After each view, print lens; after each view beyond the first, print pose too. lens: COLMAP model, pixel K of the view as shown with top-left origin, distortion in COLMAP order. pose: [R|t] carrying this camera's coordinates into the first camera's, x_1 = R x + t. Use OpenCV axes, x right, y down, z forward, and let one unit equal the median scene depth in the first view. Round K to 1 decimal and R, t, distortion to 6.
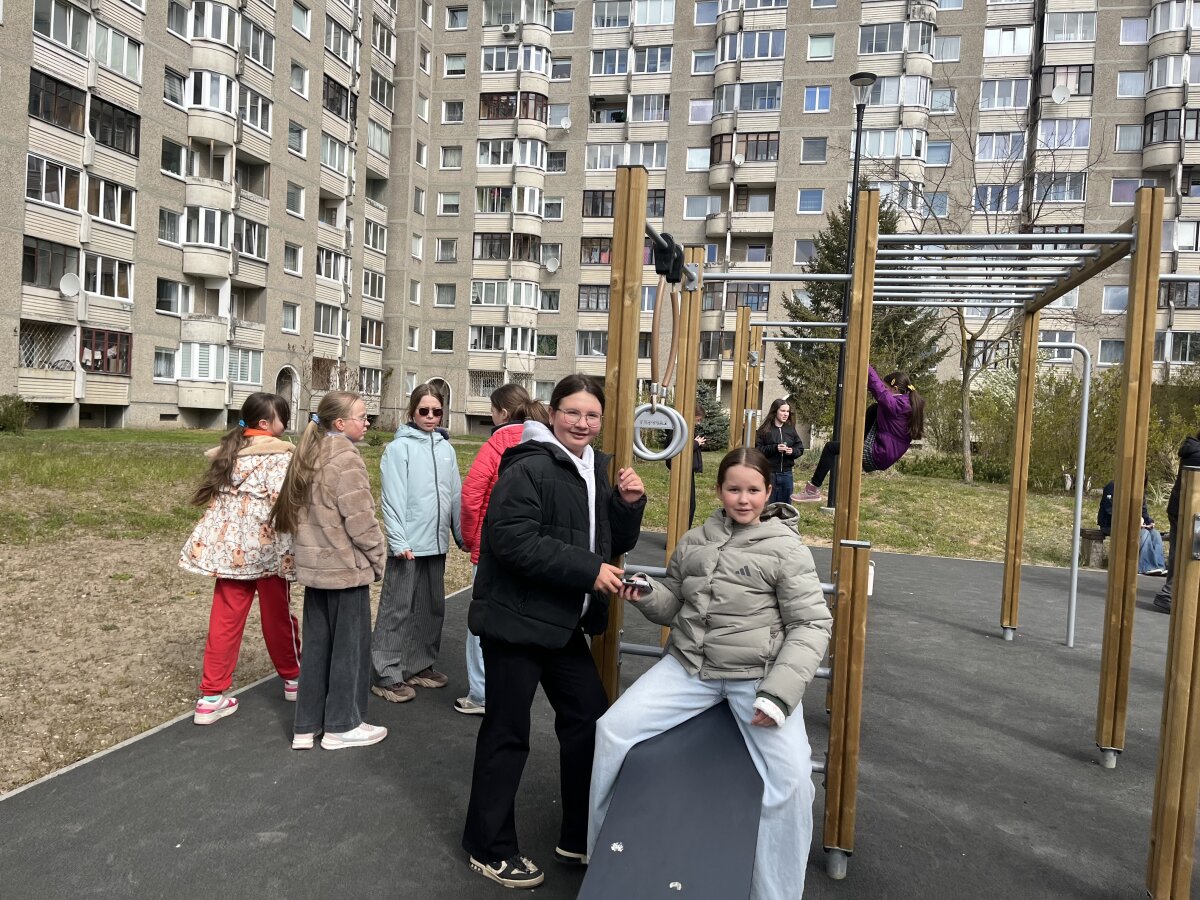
lens RADIAL K [[908.1, 0, 602.8], [0, 908.1, 446.9], [0, 0, 1]] dist [0.068306, -0.093360]
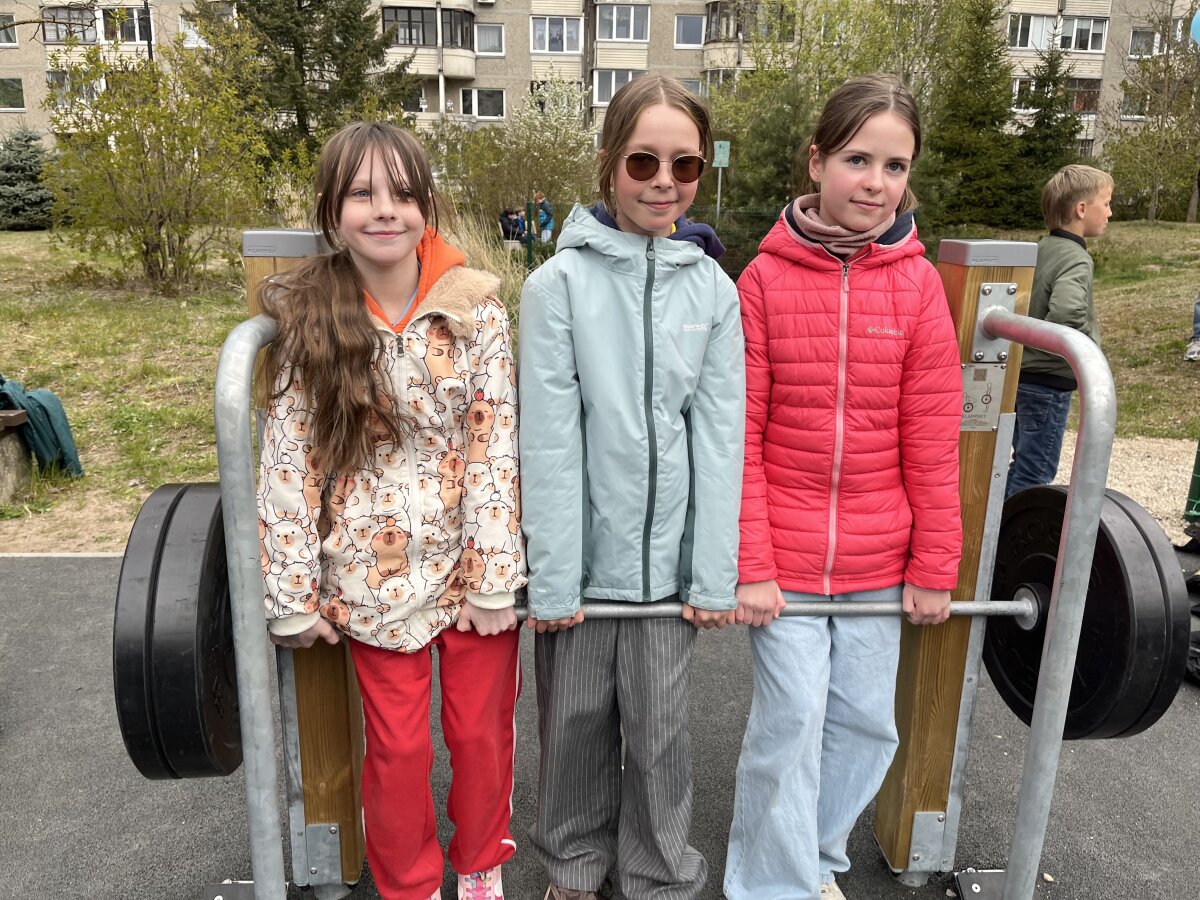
lens RADIAL K [[897.1, 0, 590.5], [0, 897.1, 446.0], [0, 0, 1]] dist [0.084211, -0.111568]
pose [[0.954146, -0.115329, 0.276232, 0.172962], [0.046135, 0.968432, 0.244972, 0.008865], [-0.295764, -0.220995, 0.929347, 0.114646]]
